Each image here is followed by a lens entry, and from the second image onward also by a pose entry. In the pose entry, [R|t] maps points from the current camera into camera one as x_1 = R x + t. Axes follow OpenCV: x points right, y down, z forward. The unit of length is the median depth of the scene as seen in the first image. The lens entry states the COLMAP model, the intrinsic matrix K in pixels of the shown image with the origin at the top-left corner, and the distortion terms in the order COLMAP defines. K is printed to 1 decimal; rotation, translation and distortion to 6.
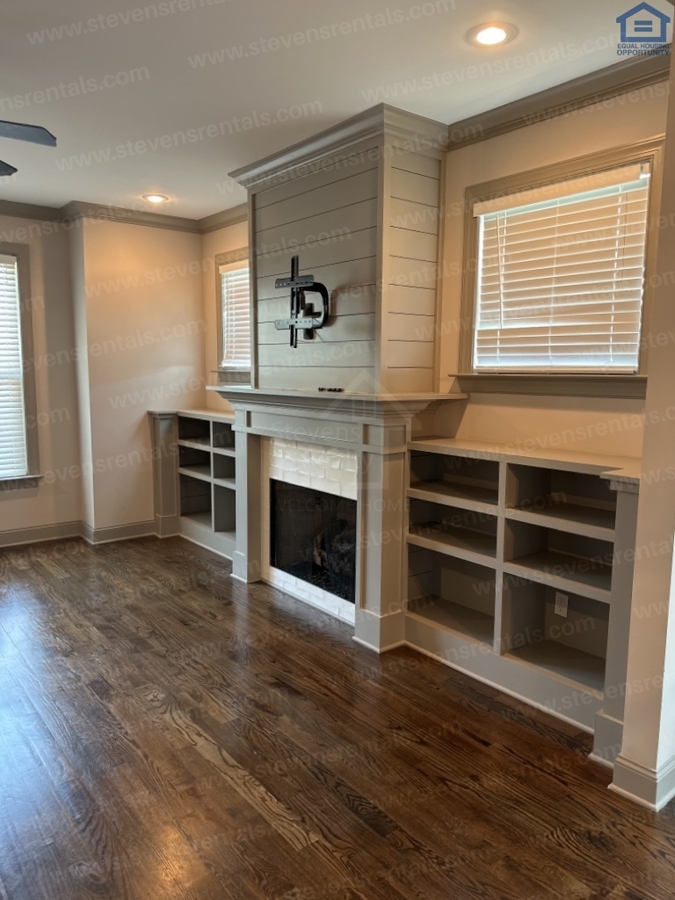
lens RADIAL K [[639.1, 0, 342.0], [0, 639.1, 456.5], [0, 0, 1]] dist [0.075781, -0.084452]
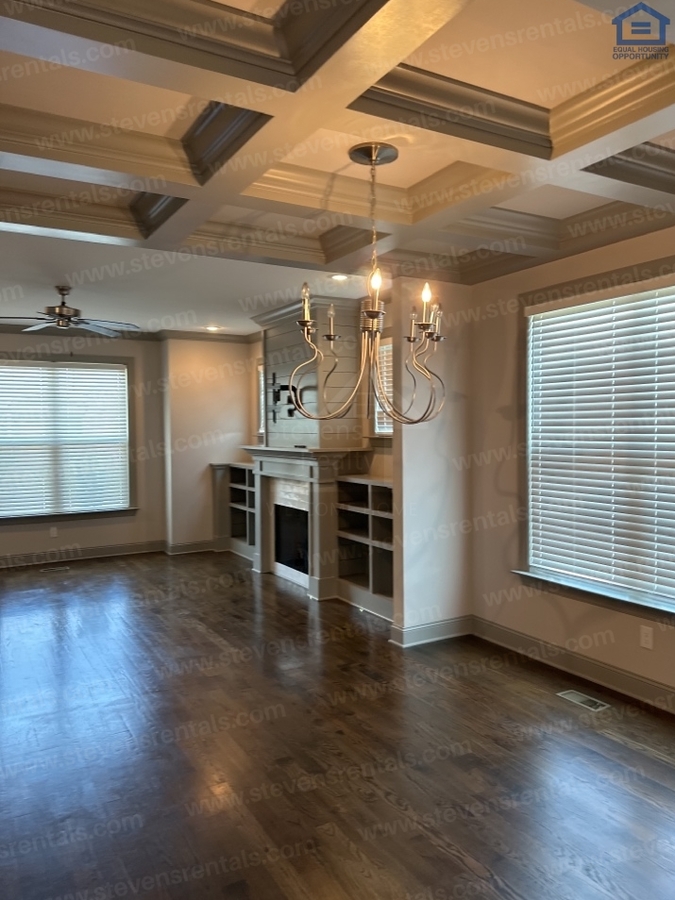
lens RADIAL K [[685.7, 0, 383.5], [0, 685.7, 445.7], [0, 0, 1]] dist [0.065555, -0.082727]
pose [[0.992499, -0.011838, -0.121681, 0.420751], [-0.001447, 0.994093, -0.108523, 0.088167], [0.122247, 0.107885, 0.986619, -0.743359]]
